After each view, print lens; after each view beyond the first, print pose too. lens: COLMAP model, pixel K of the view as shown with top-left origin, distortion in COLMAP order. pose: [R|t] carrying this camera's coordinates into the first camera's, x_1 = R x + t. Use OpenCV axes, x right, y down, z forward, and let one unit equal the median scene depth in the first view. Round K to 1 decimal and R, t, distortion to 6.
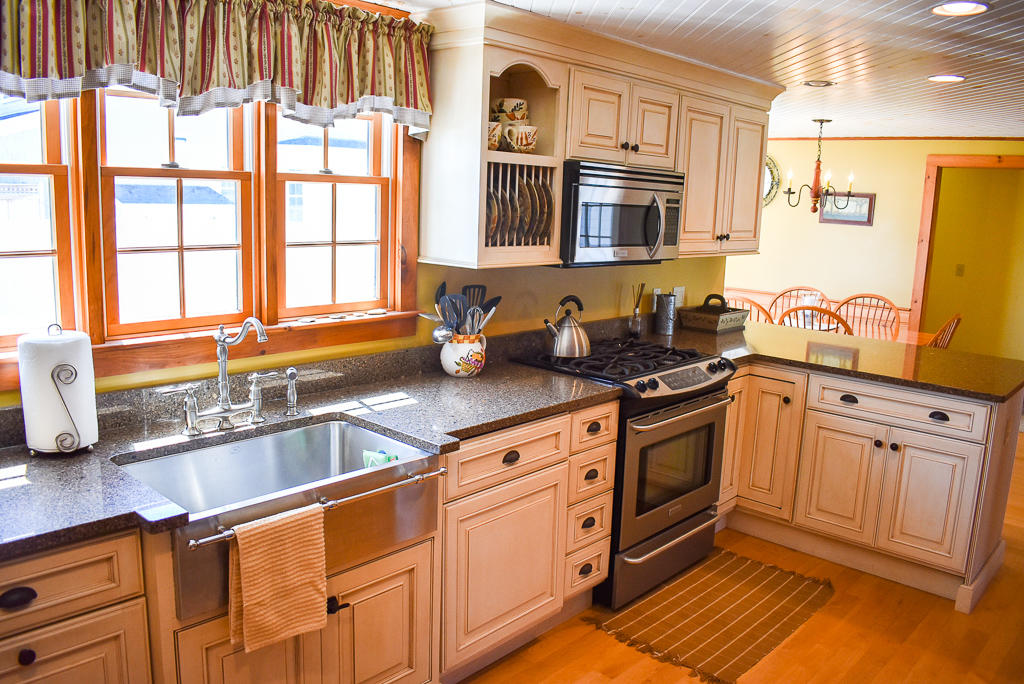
lens RADIAL K [[803.3, 0, 512.0], [0, 803.3, 342.9], [0, 0, 1]] dist [-0.094670, 0.017043]
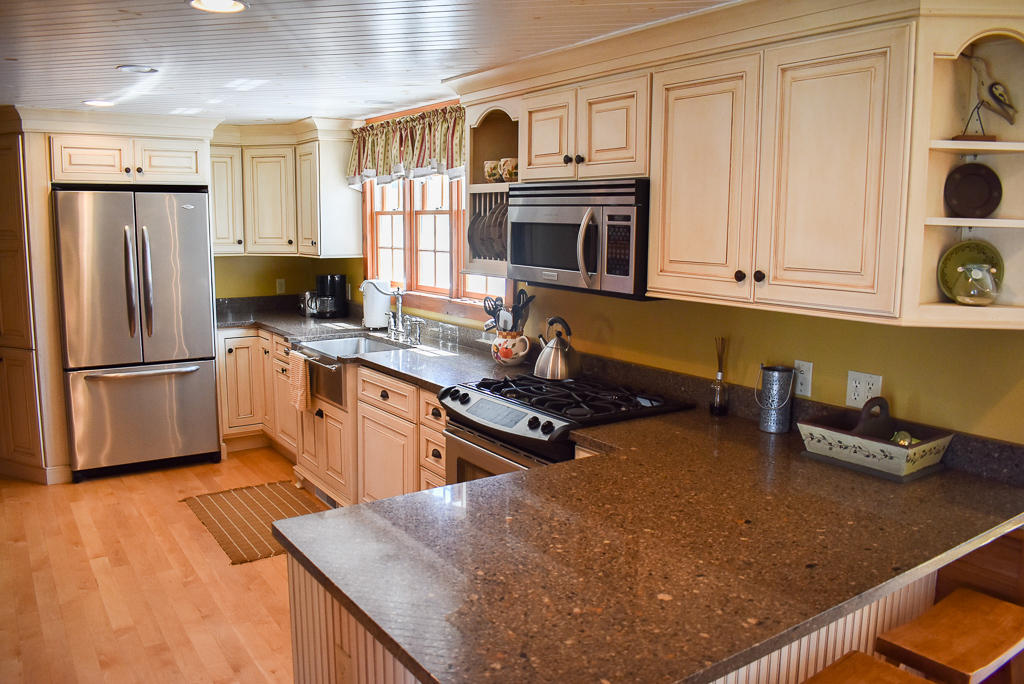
lens RADIAL K [[803.3, 0, 519.5], [0, 803.3, 356.7], [0, 0, 1]] dist [-0.094670, 0.017043]
pose [[-0.203269, 0.121535, -0.971551, 1.028190], [-0.196069, 0.967115, 0.162002, -0.159913], [0.959291, 0.223421, -0.172755, 1.112663]]
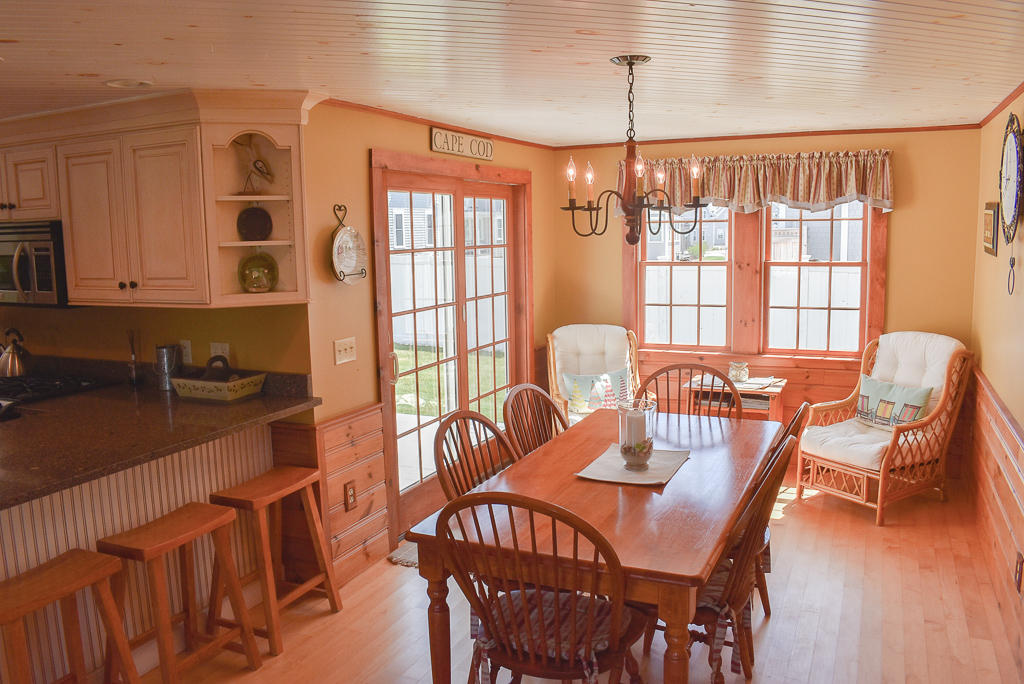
lens RADIAL K [[803.3, 0, 508.6], [0, 803.3, 350.4], [0, 0, 1]] dist [-0.094670, 0.017043]
pose [[0.318598, 0.092990, -0.943318, 1.434517], [-0.144389, 0.988324, 0.048661, -0.191736], [0.936828, 0.120702, 0.328305, 1.305600]]
